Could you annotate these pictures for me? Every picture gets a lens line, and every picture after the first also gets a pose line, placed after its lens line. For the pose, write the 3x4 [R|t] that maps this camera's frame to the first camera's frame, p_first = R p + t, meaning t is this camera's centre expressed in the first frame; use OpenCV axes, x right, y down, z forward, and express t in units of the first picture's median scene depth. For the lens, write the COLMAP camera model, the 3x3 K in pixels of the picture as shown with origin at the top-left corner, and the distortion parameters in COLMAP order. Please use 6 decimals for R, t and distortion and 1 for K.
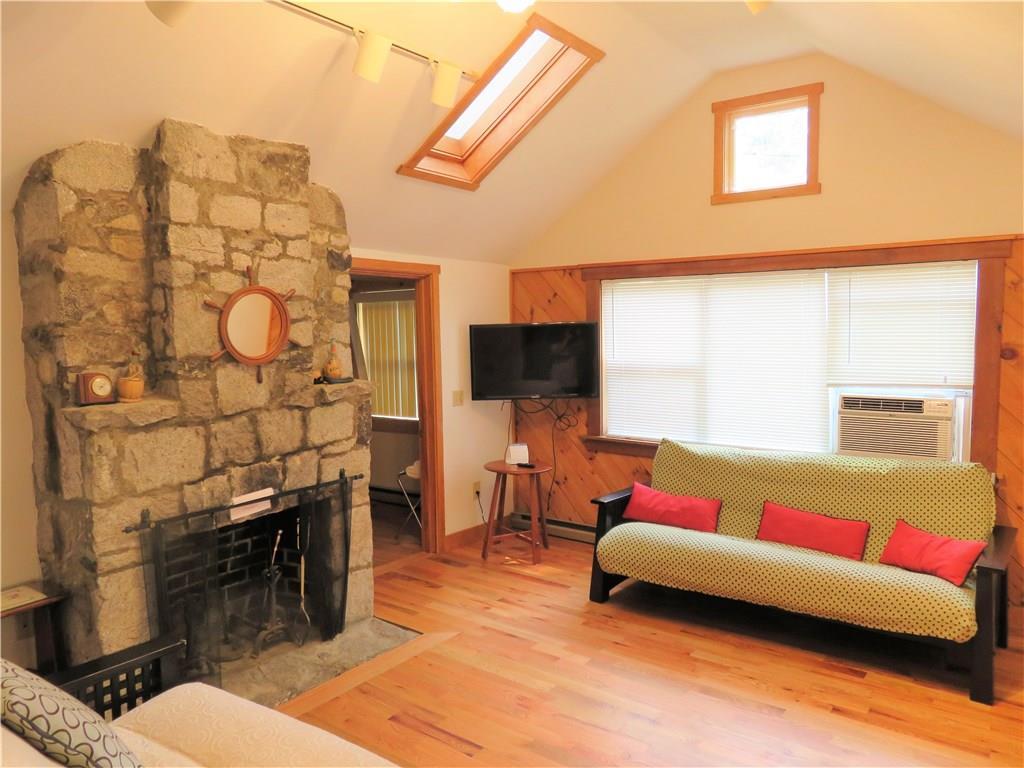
lens RADIAL K [[742.7, 0, 512.5], [0, 742.7, 389.5], [0, 0, 1]] dist [-0.006829, 0.005183]
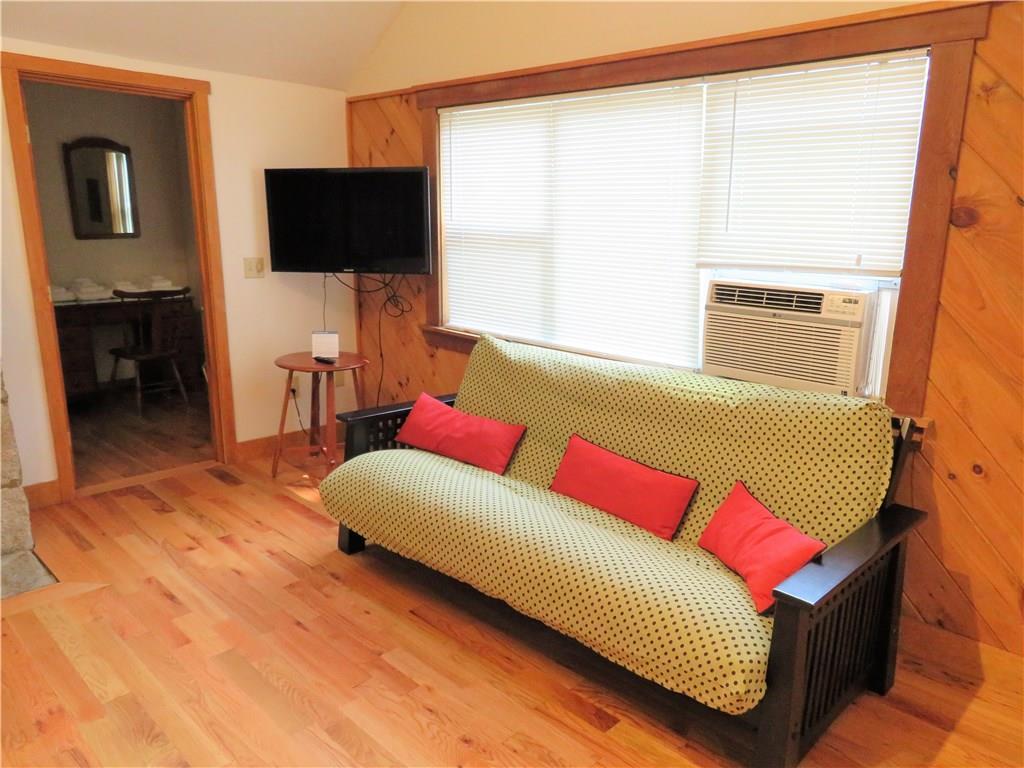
lens RADIAL K [[734.1, 0, 521.6], [0, 734.1, 388.8], [0, 0, 1]] dist [-0.002090, 0.006083]
pose [[0.990765, 0.060527, -0.121334, 0.450039], [-0.041698, 0.987483, 0.152113, 0.012513], [0.129023, -0.145649, 0.980887, 0.415637]]
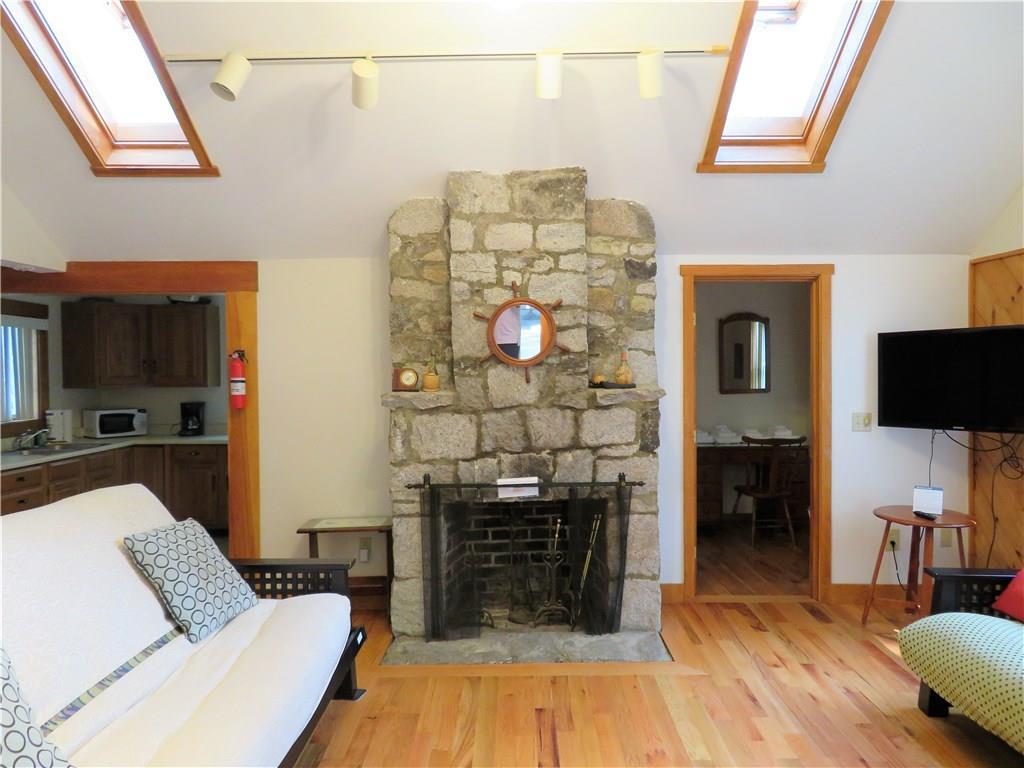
lens RADIAL K [[742.7, 0, 512.5], [0, 742.7, 389.5], [0, 0, 1]] dist [-0.006829, 0.005183]
pose [[0.583833, 0.036968, -0.811032, 0.554212], [-0.067525, 0.997713, -0.003132, 0.006534], [0.809061, 0.056594, 0.584993, 0.302563]]
